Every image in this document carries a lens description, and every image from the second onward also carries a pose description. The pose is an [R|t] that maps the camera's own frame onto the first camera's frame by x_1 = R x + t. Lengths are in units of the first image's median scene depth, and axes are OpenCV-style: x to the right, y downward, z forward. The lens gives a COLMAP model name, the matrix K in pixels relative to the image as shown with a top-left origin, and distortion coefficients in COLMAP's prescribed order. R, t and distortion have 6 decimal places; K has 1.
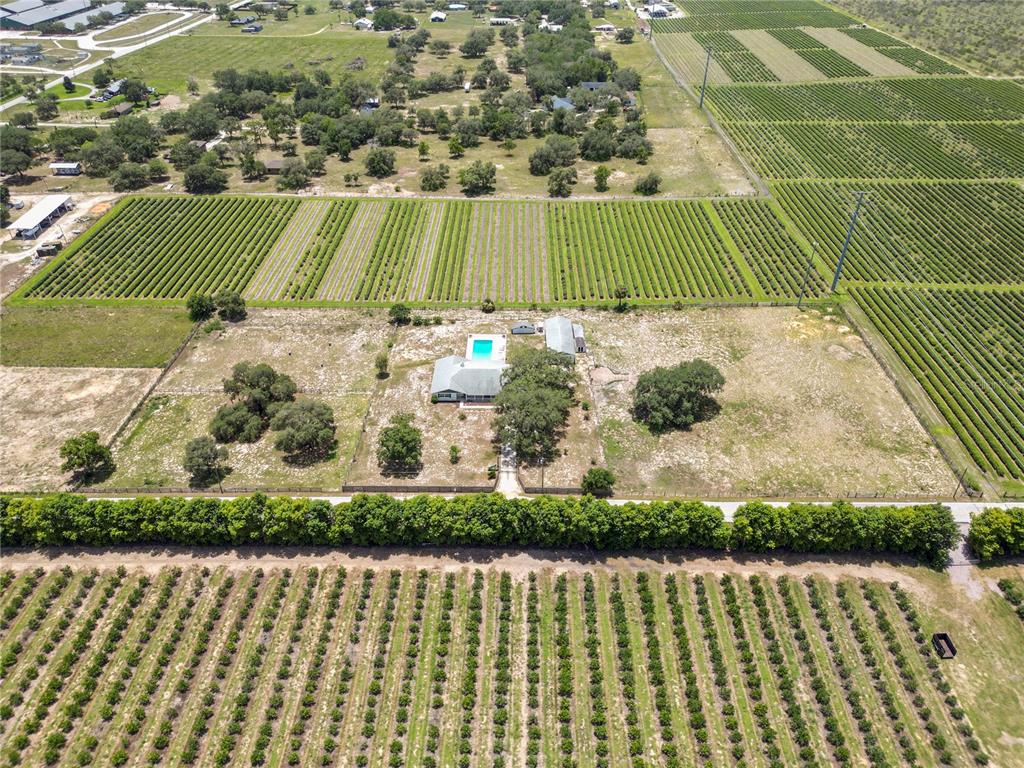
lens RADIAL K [[719.5, 0, 512.0], [0, 719.5, 384.0], [0, 0, 1]] dist [0.071625, -0.073361]
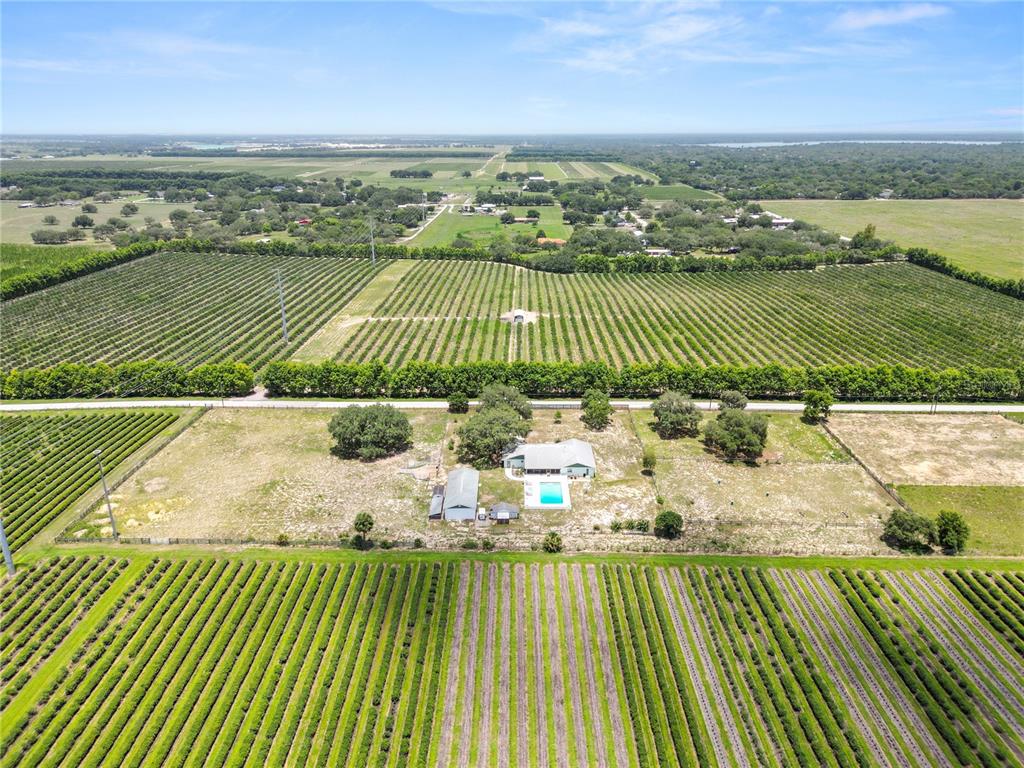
lens RADIAL K [[719.5, 0, 512.0], [0, 719.5, 384.0], [0, 0, 1]] dist [0.071625, -0.073361]
pose [[-0.999988, -0.000232, -0.004804, 0.011782], [-0.004063, 0.575373, 0.817881, -0.904685], [0.002575, 0.817891, -0.575367, 1.496108]]
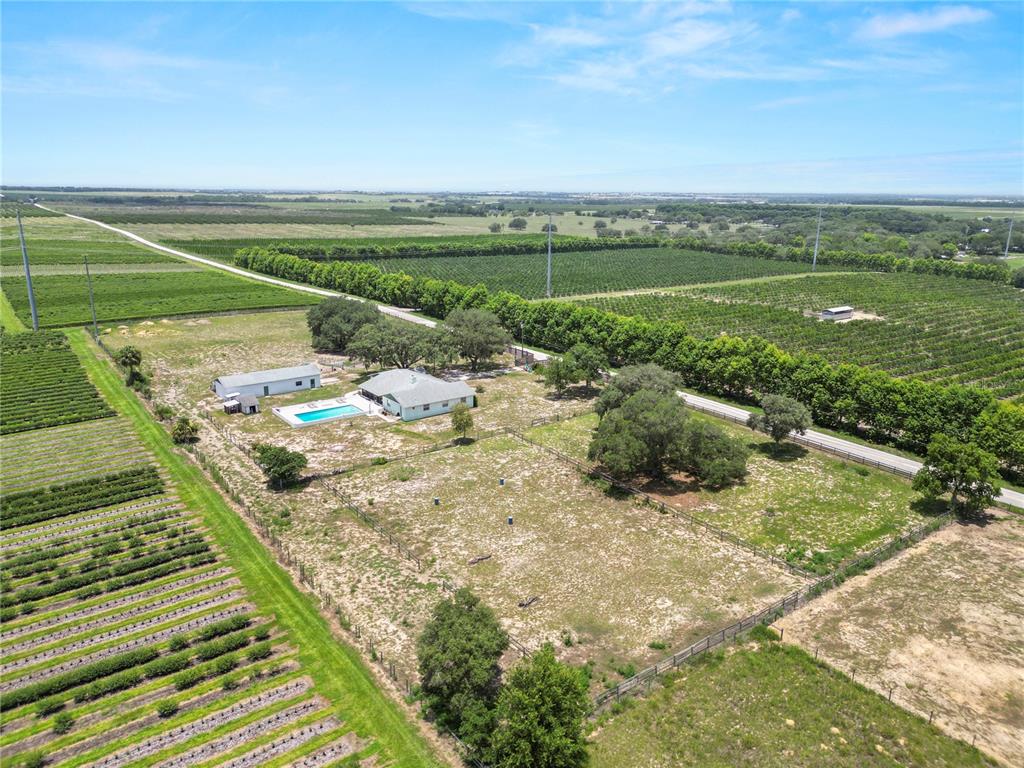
lens RADIAL K [[719.5, 0, 512.0], [0, 719.5, 384.0], [0, 0, 1]] dist [0.071625, -0.073361]
pose [[-0.605388, -0.214886, 0.766374, -0.677034], [0.453700, 0.697950, 0.554096, -0.374611], [-0.653958, 0.683147, -0.325037, 1.161338]]
